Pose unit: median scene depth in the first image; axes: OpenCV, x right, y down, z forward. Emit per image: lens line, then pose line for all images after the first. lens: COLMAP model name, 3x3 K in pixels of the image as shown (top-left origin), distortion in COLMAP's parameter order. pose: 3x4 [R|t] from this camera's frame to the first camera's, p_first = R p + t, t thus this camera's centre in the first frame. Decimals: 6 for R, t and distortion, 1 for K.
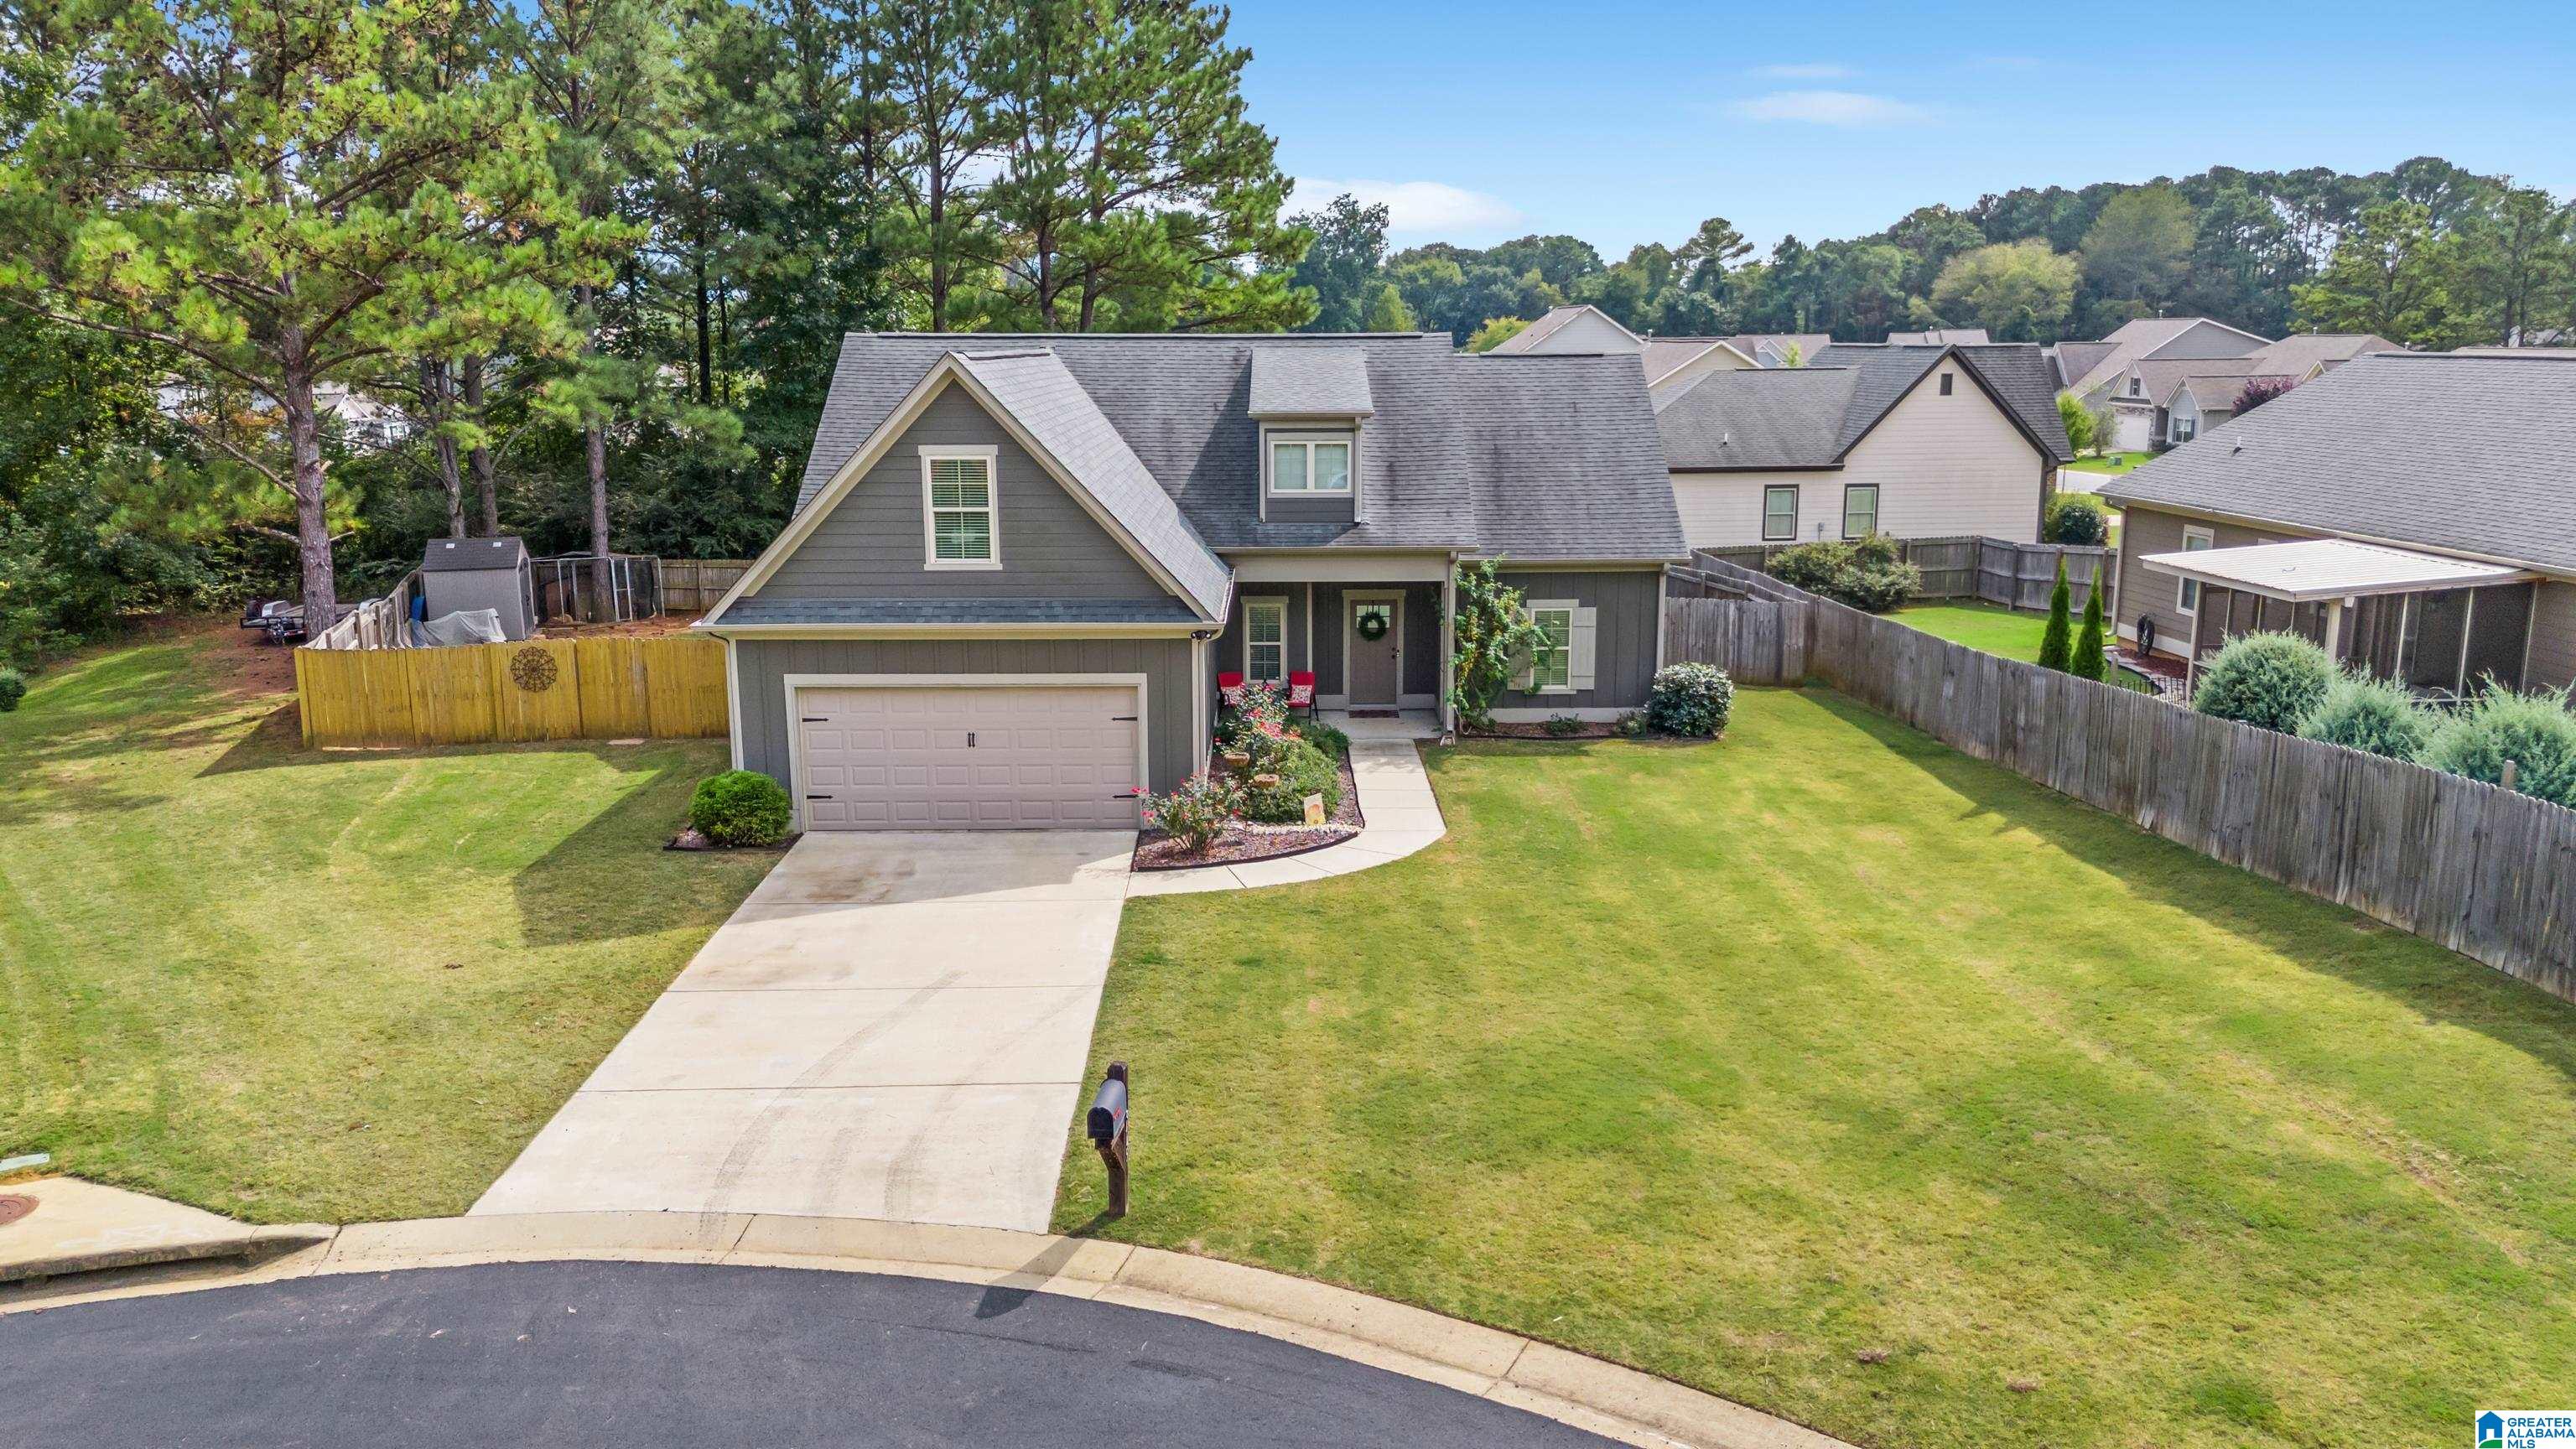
lens RADIAL K [[1903.6, 0, 1293.1], [0, 1903.6, 736.4], [0, 0, 1]] dist [0.043989, -0.024386]
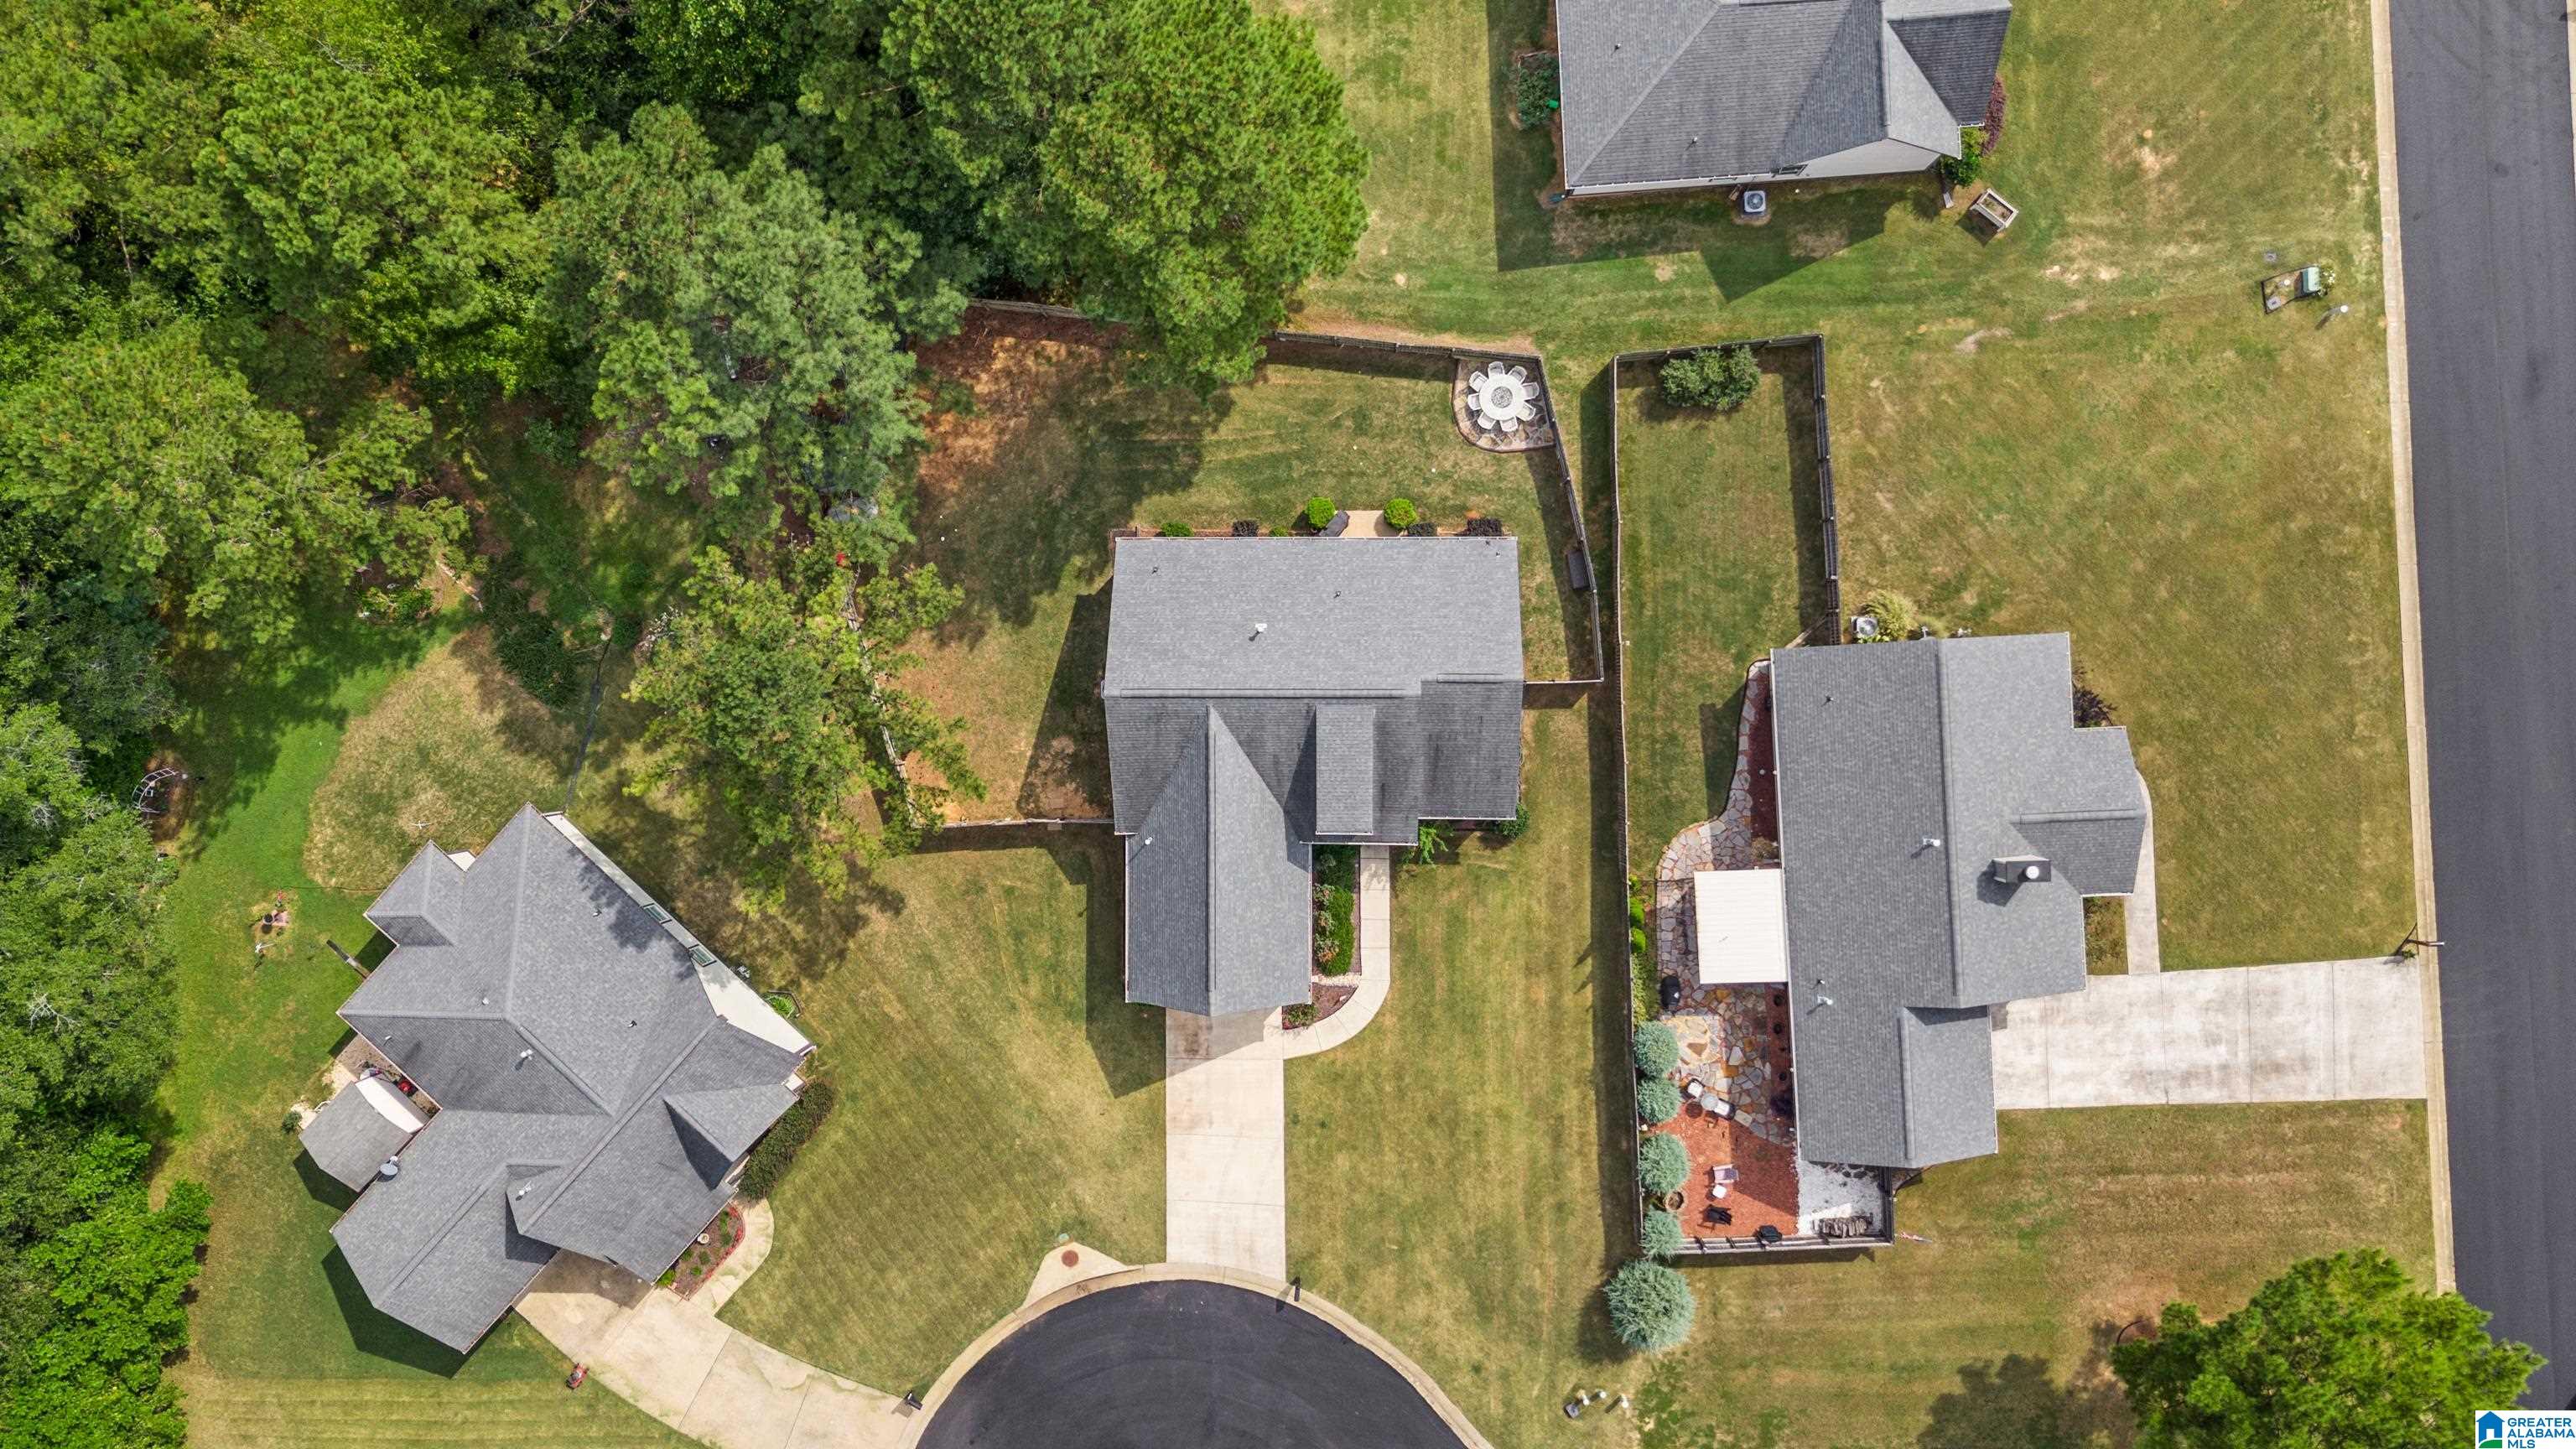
lens RADIAL K [[1903.6, 0, 1286.1], [0, 1903.6, 740.7], [0, 0, 1]] dist [0.043989, -0.024386]
pose [[0.999287, 0.009306, -0.036581, 0.031881], [0.034310, 0.180110, 0.983048, -3.467402], [0.015737, -0.983602, 0.179663, 1.036729]]
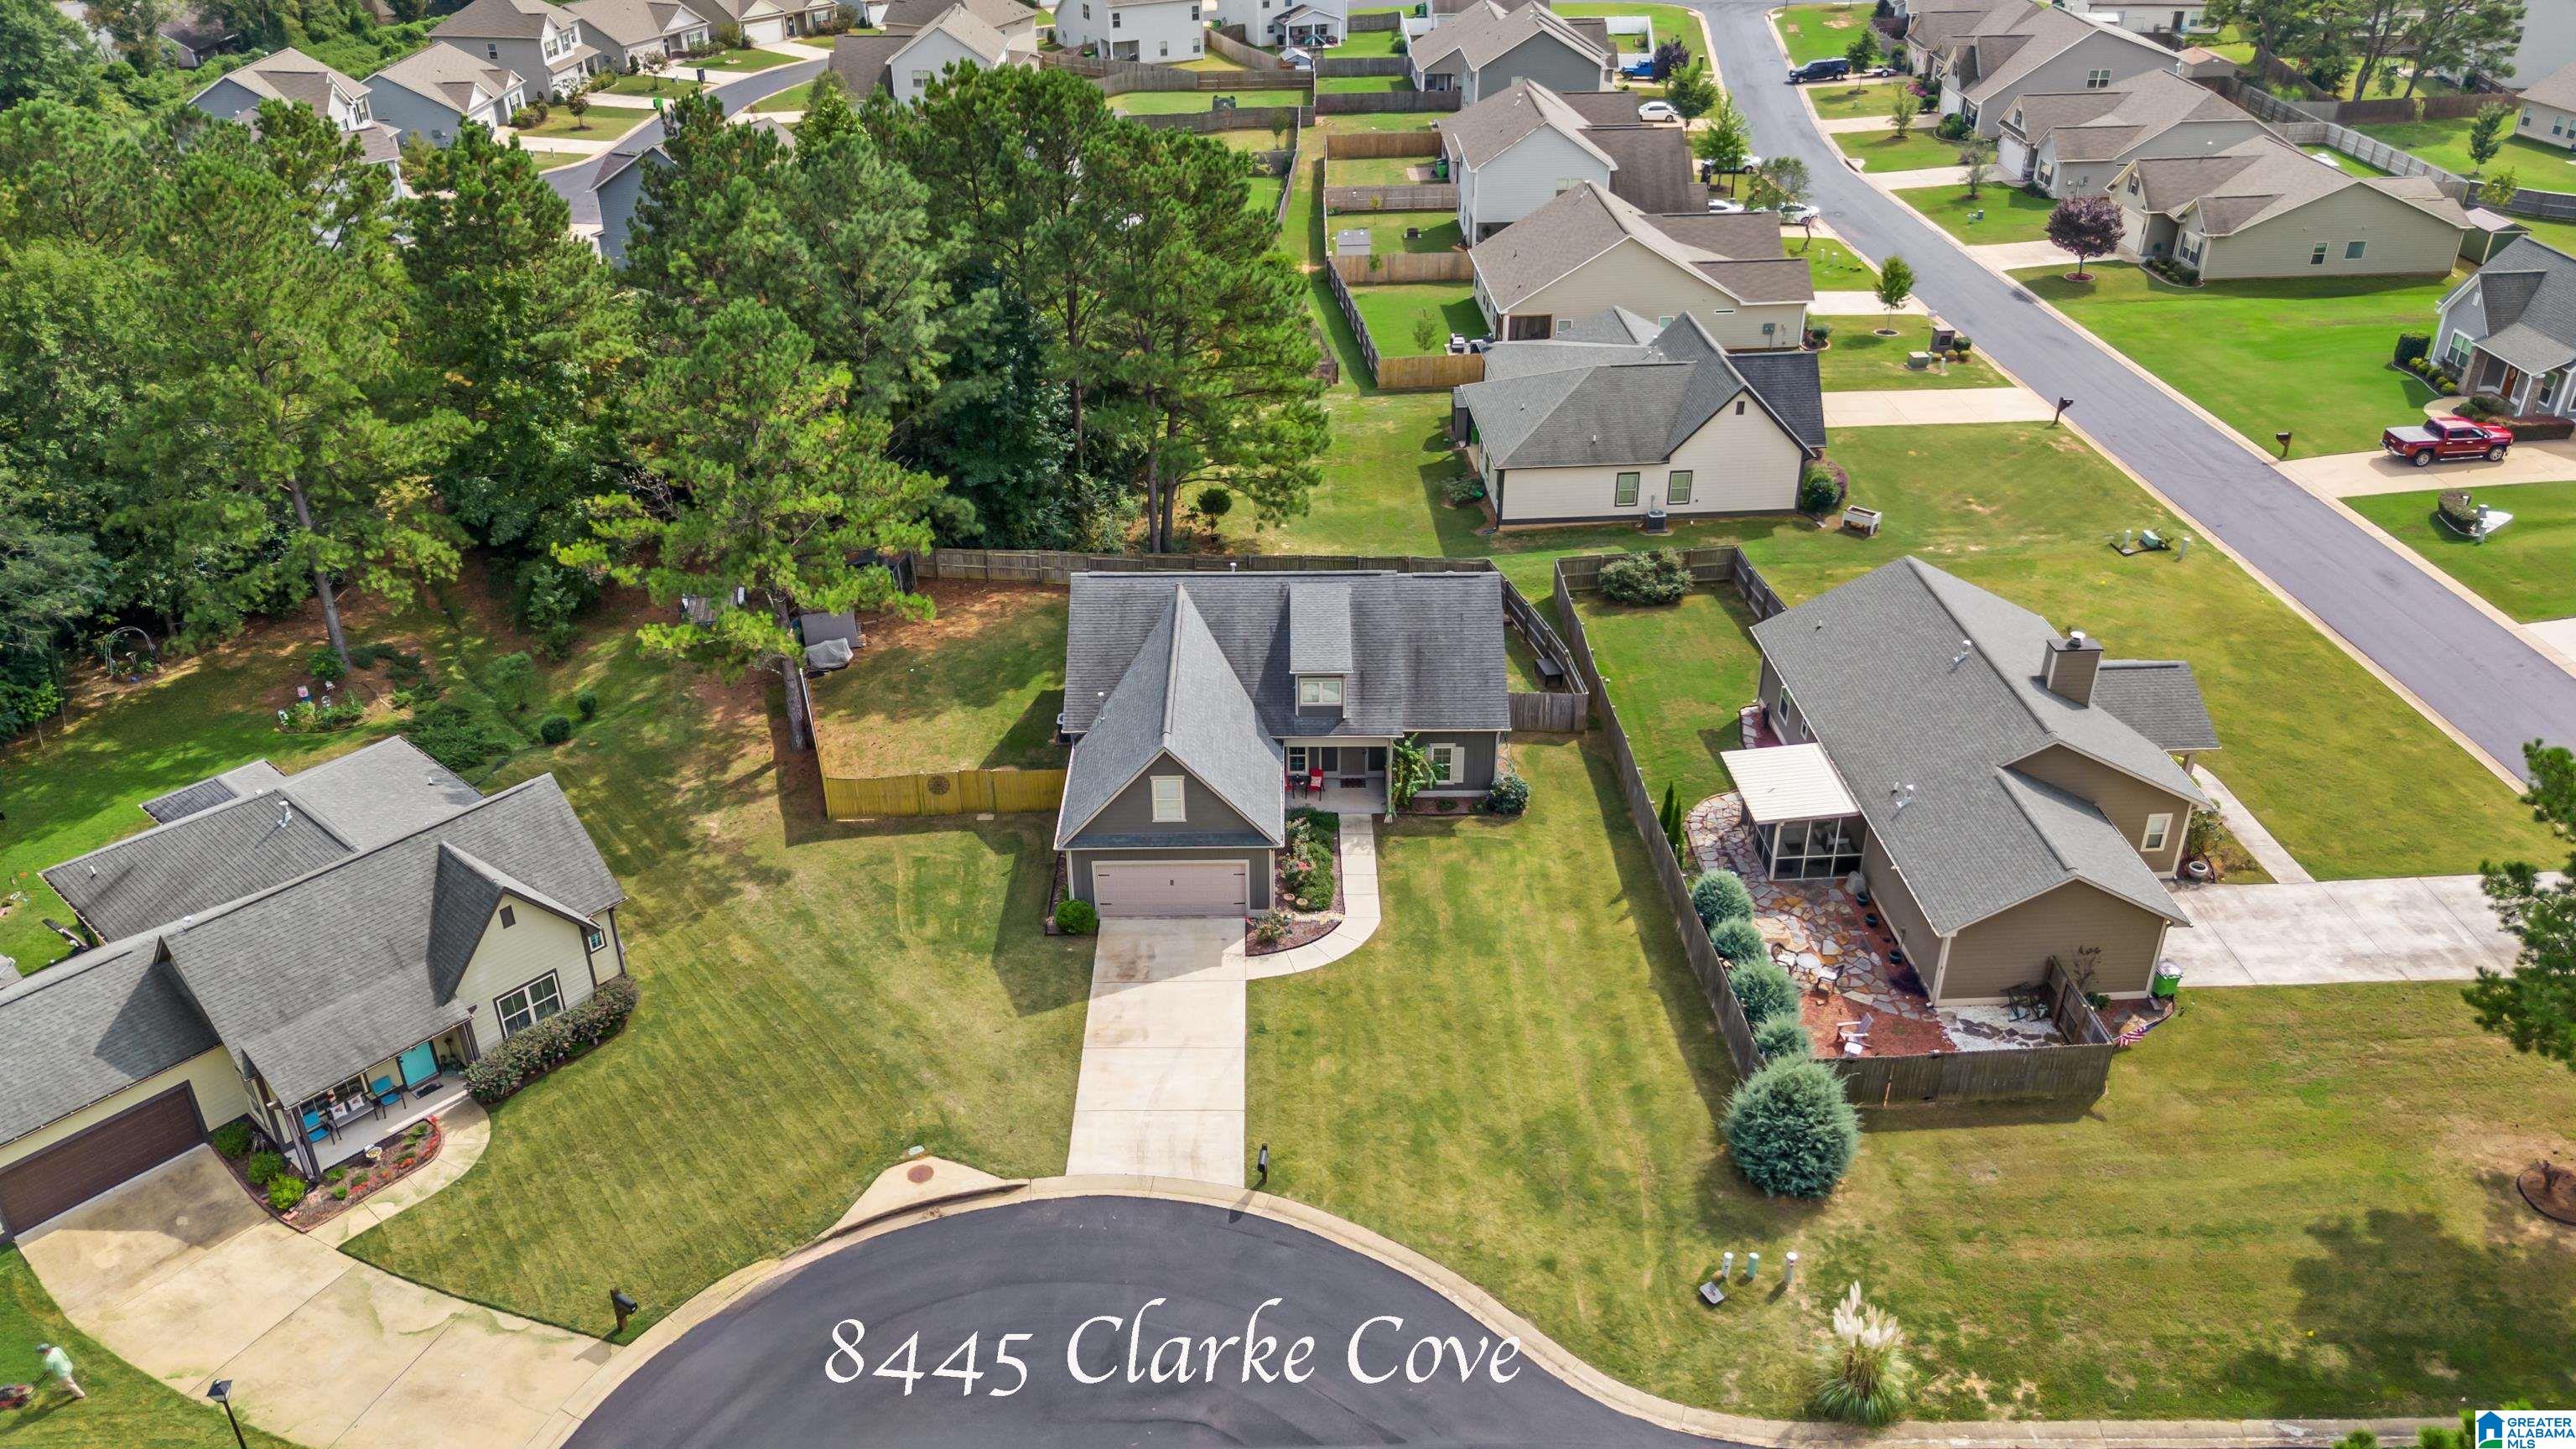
lens RADIAL K [[1903.6, 0, 1283.9], [0, 1903.6, 724.3], [0, 0, 1]] dist [0.043989, -0.024386]
pose [[0.999947, -0.003369, -0.009776, -0.015546], [0.006201, 0.951948, 0.306198, -1.069935], [0.008275, -0.306242, 0.951918, -1.350946]]
